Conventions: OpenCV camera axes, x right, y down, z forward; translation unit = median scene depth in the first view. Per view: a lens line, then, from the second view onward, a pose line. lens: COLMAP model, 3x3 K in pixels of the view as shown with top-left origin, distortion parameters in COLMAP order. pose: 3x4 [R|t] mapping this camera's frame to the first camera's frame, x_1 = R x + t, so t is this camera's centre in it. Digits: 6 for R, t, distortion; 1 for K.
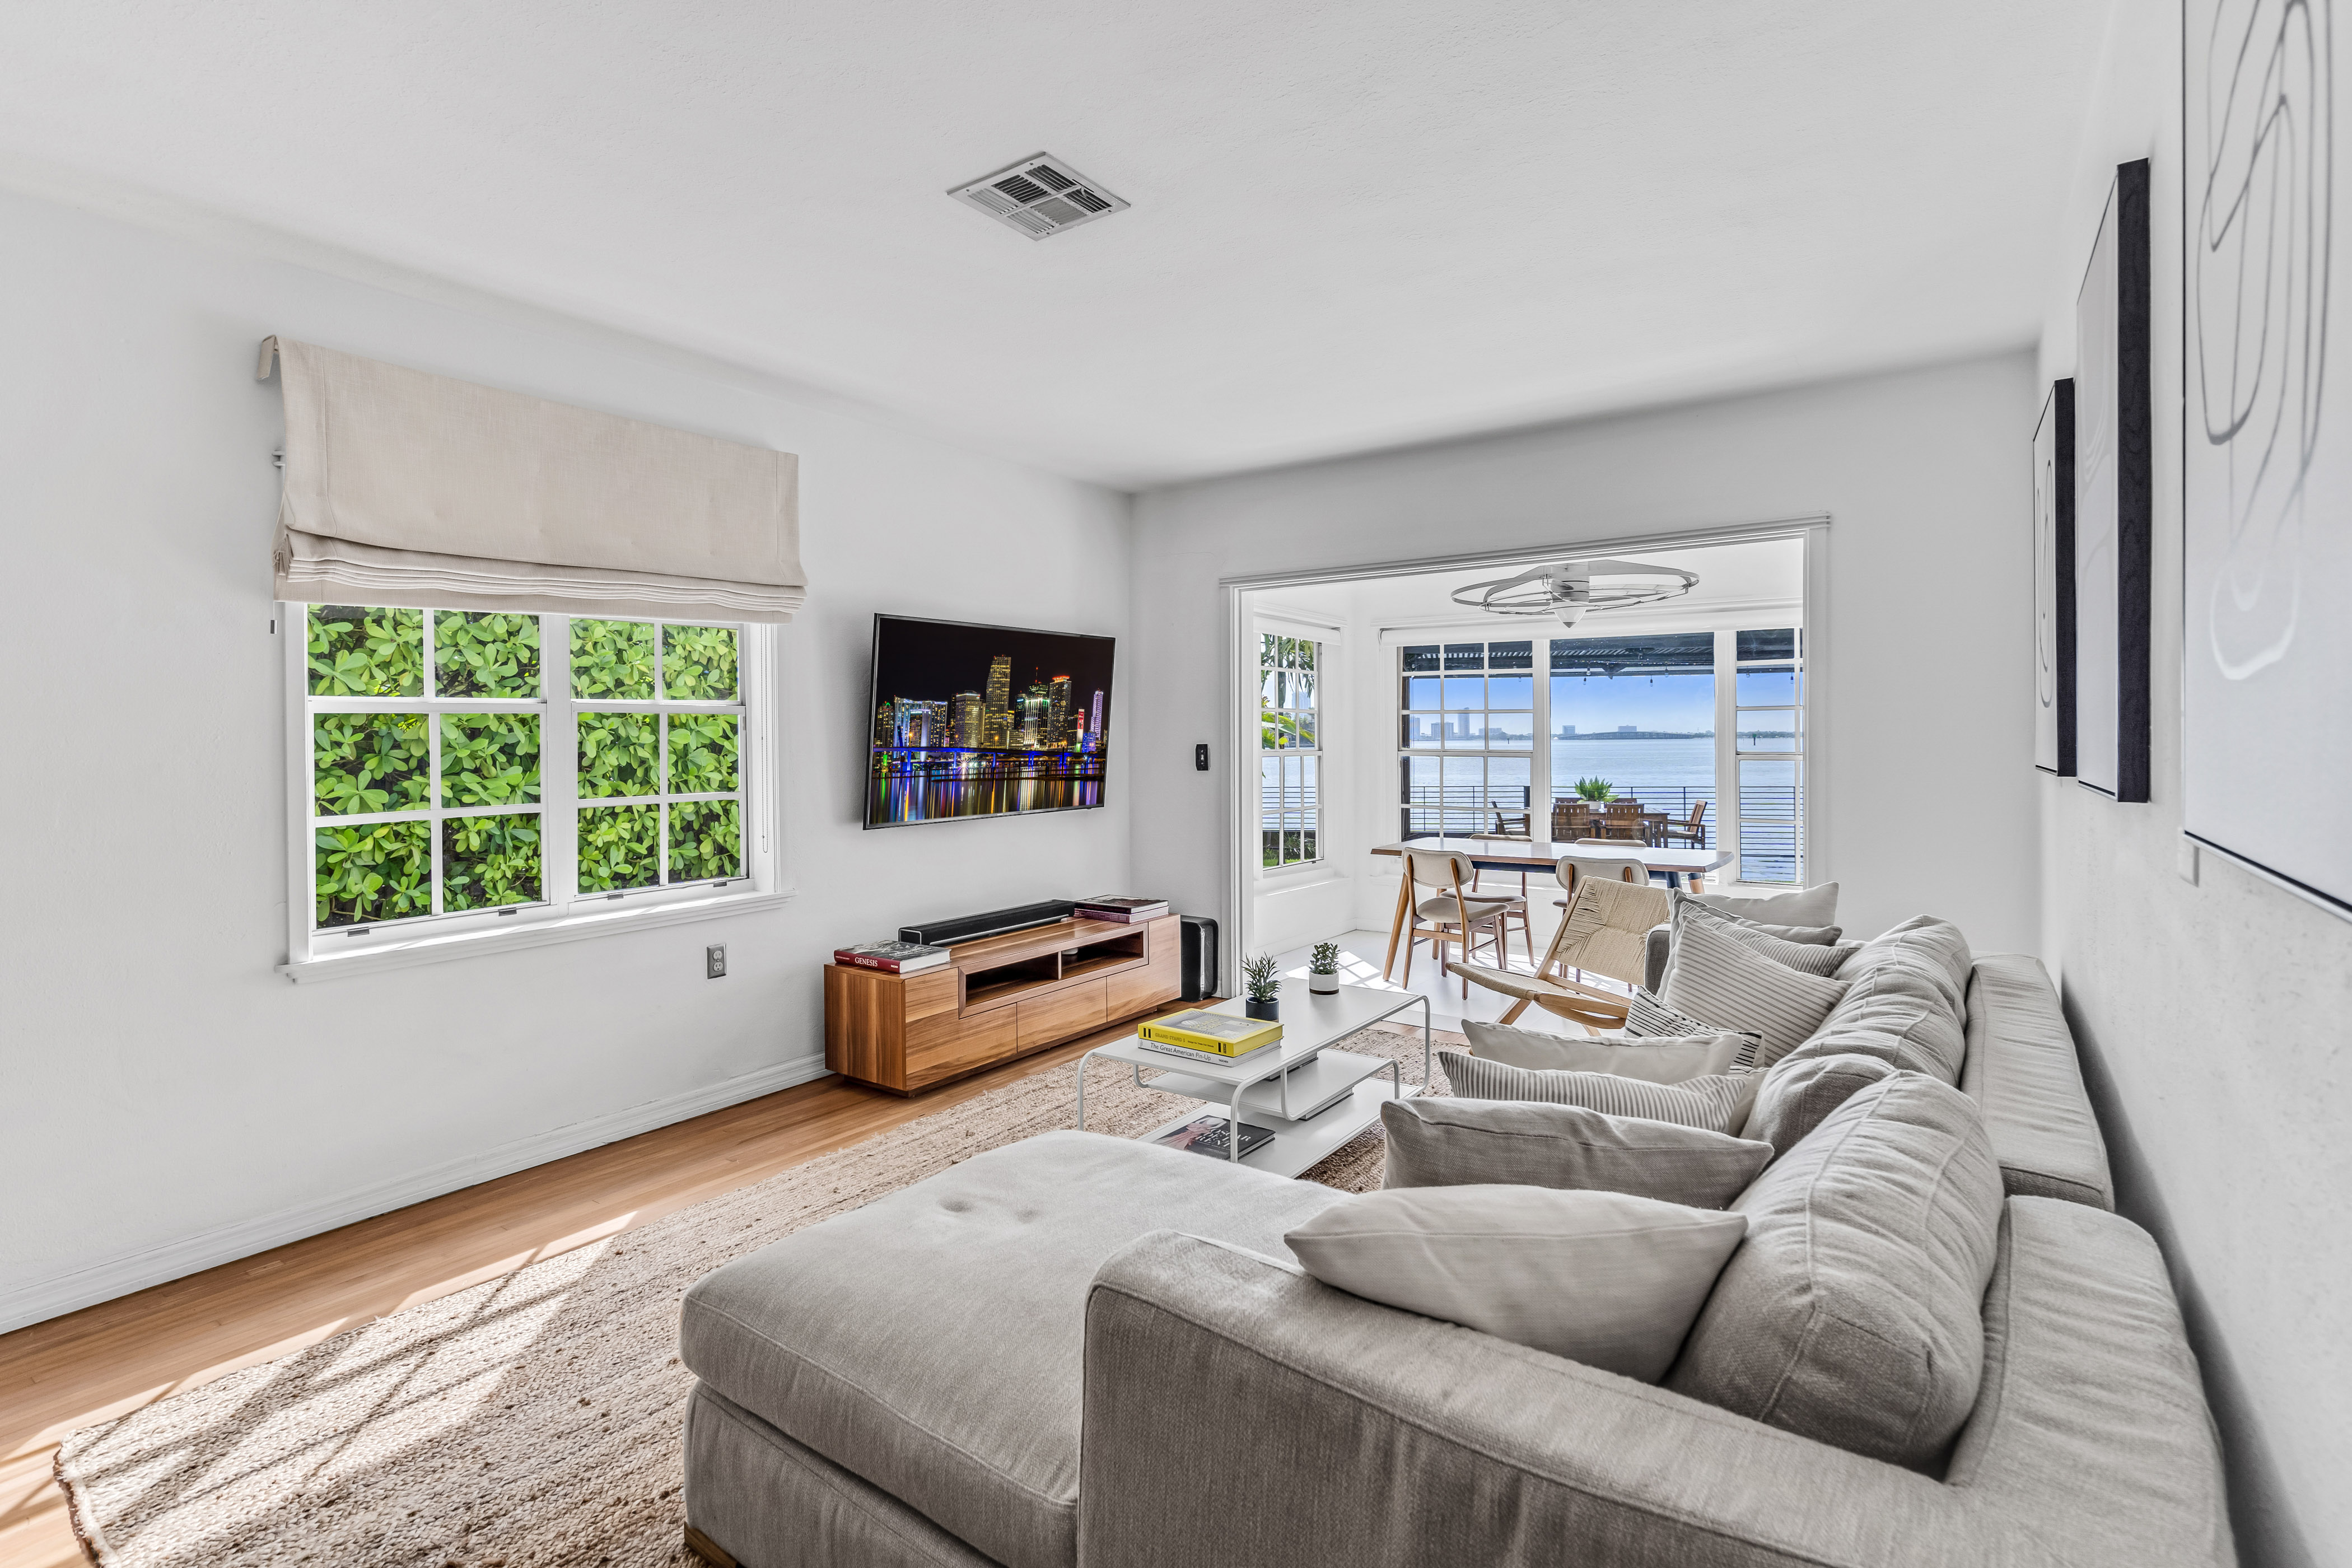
lens RADIAL K [[1085.0, 0, 1162.1], [0, 1085.0, 757.9], [0, 0, 1]] dist [-0.000300, -0.000086]
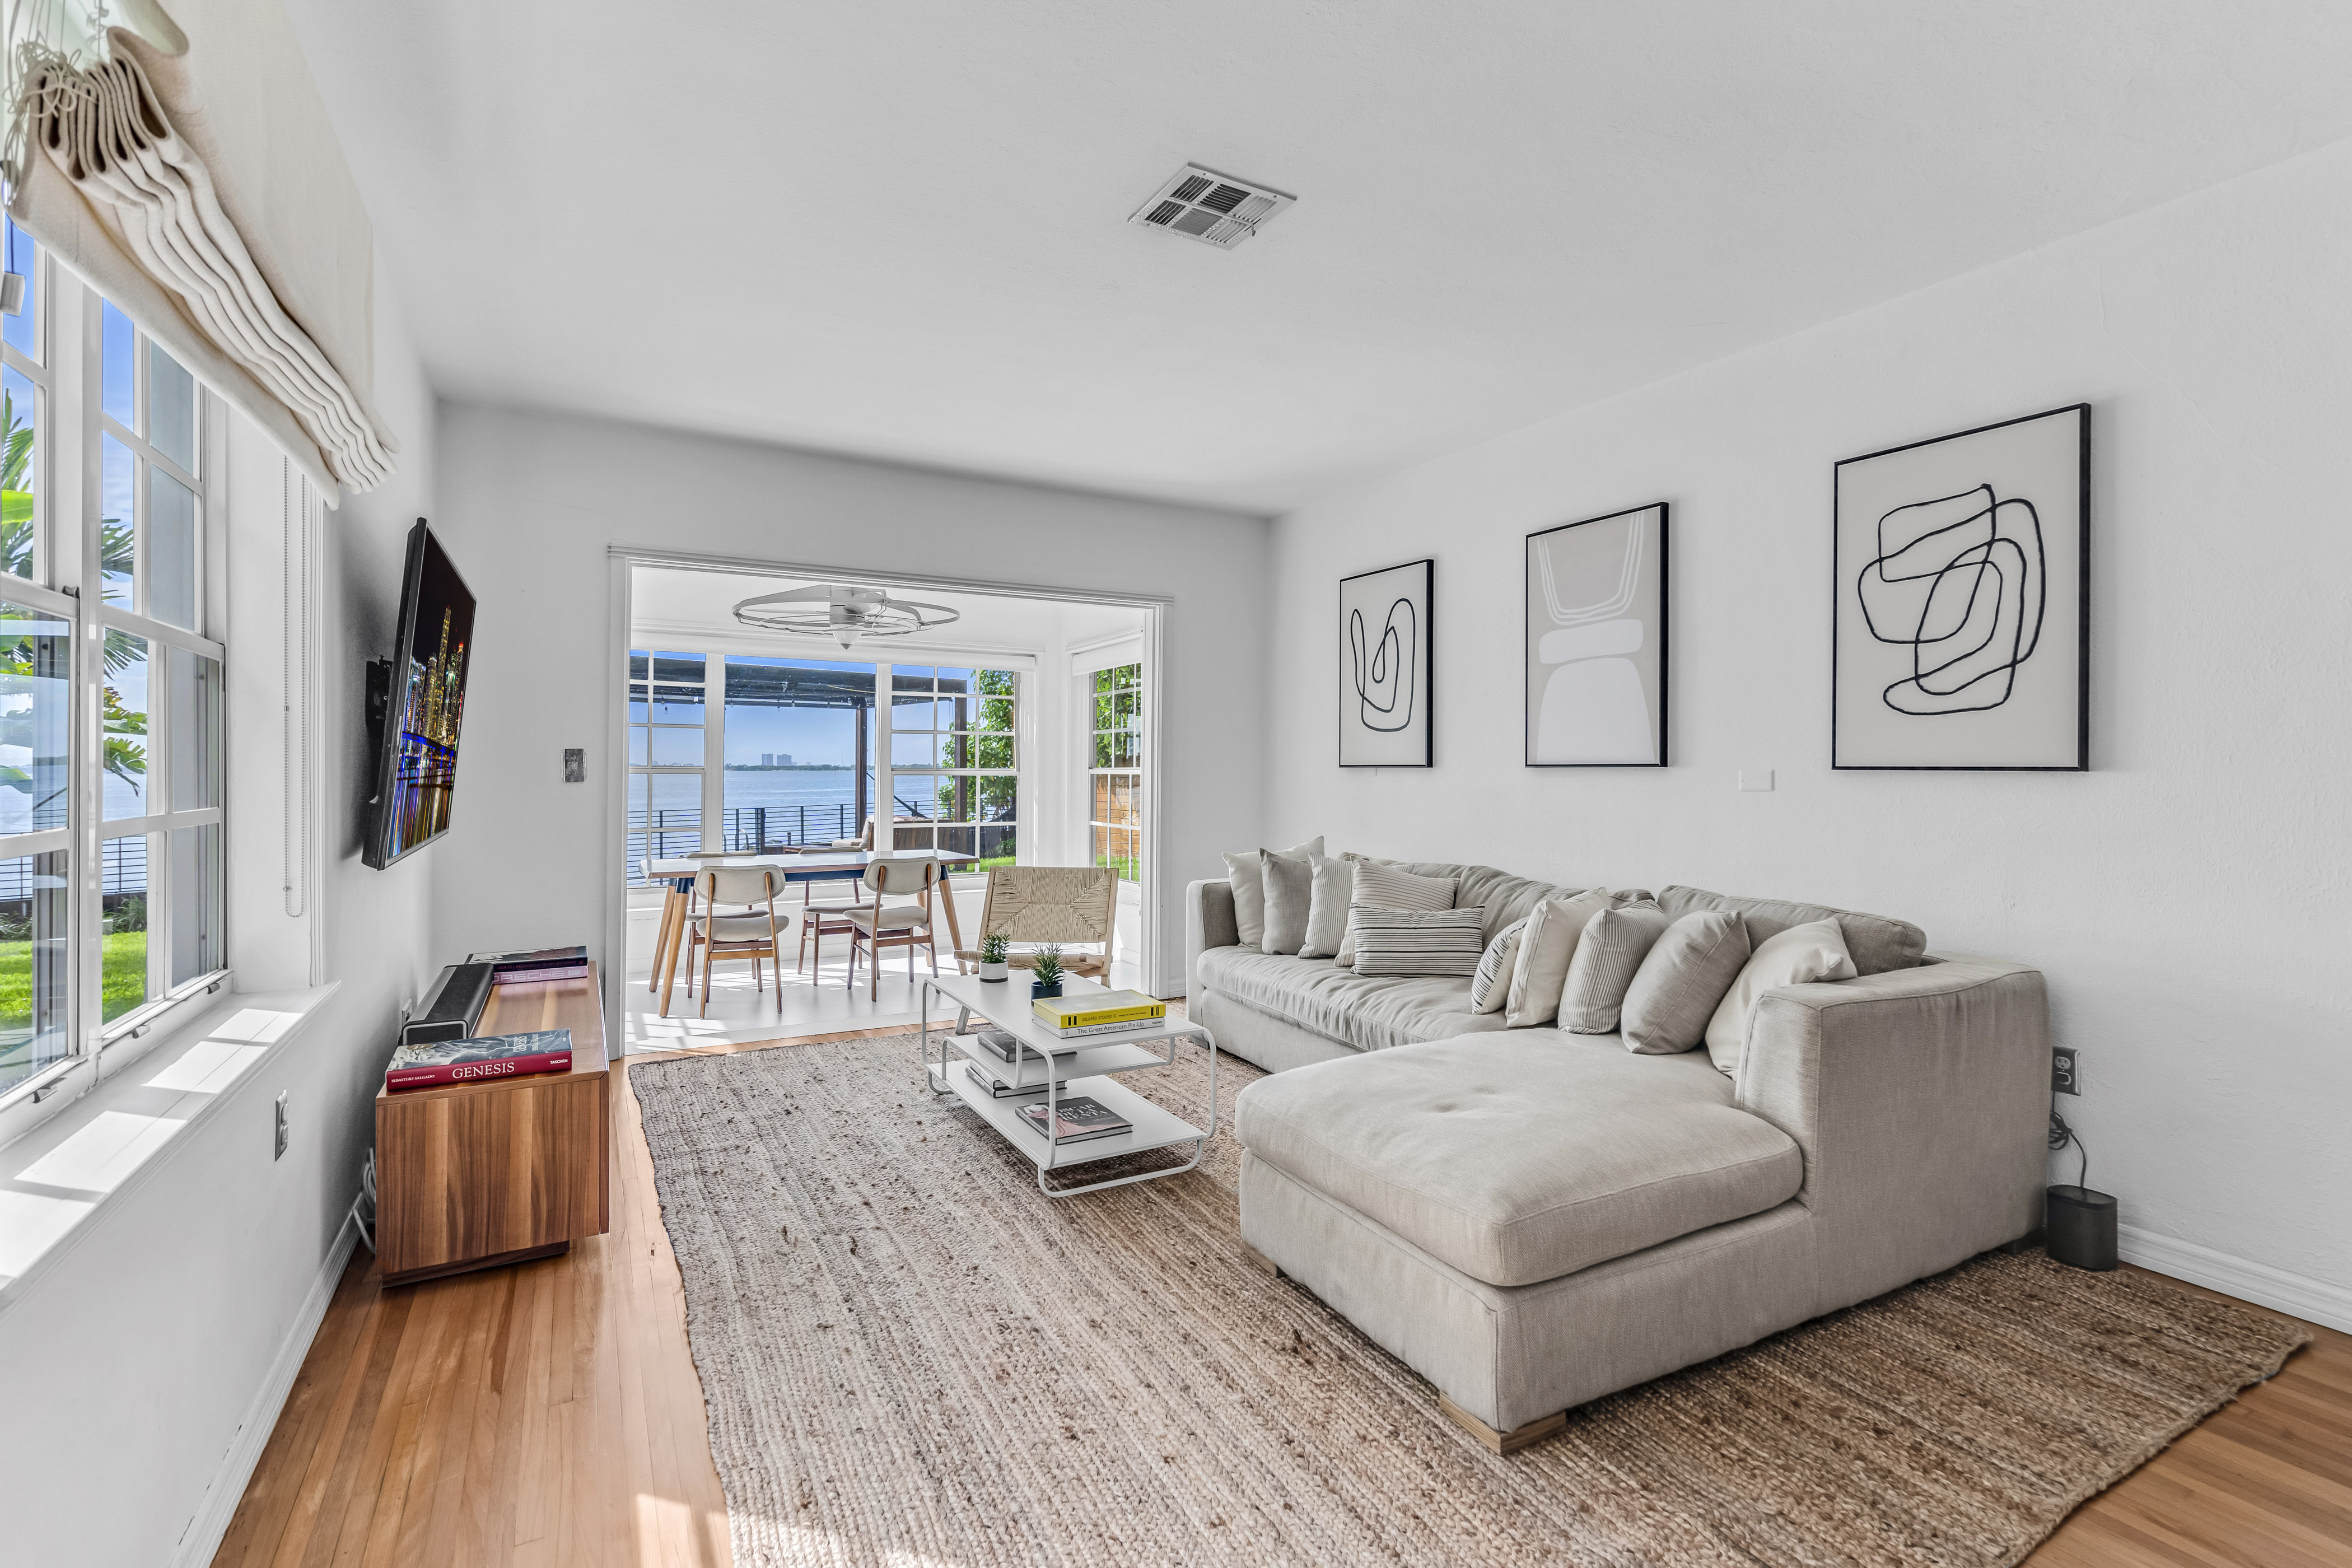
lens RADIAL K [[1101.1, 0, 1176.0], [0, 1101.1, 784.0], [0, 0, 1]] dist [0.000955, 0.000052]
pose [[0.423935, -0.002279, 0.905690, -0.704692], [0.010176, 0.999946, -0.002247, 0.028895], [-0.905635, 0.010169, 0.423935, 0.375716]]
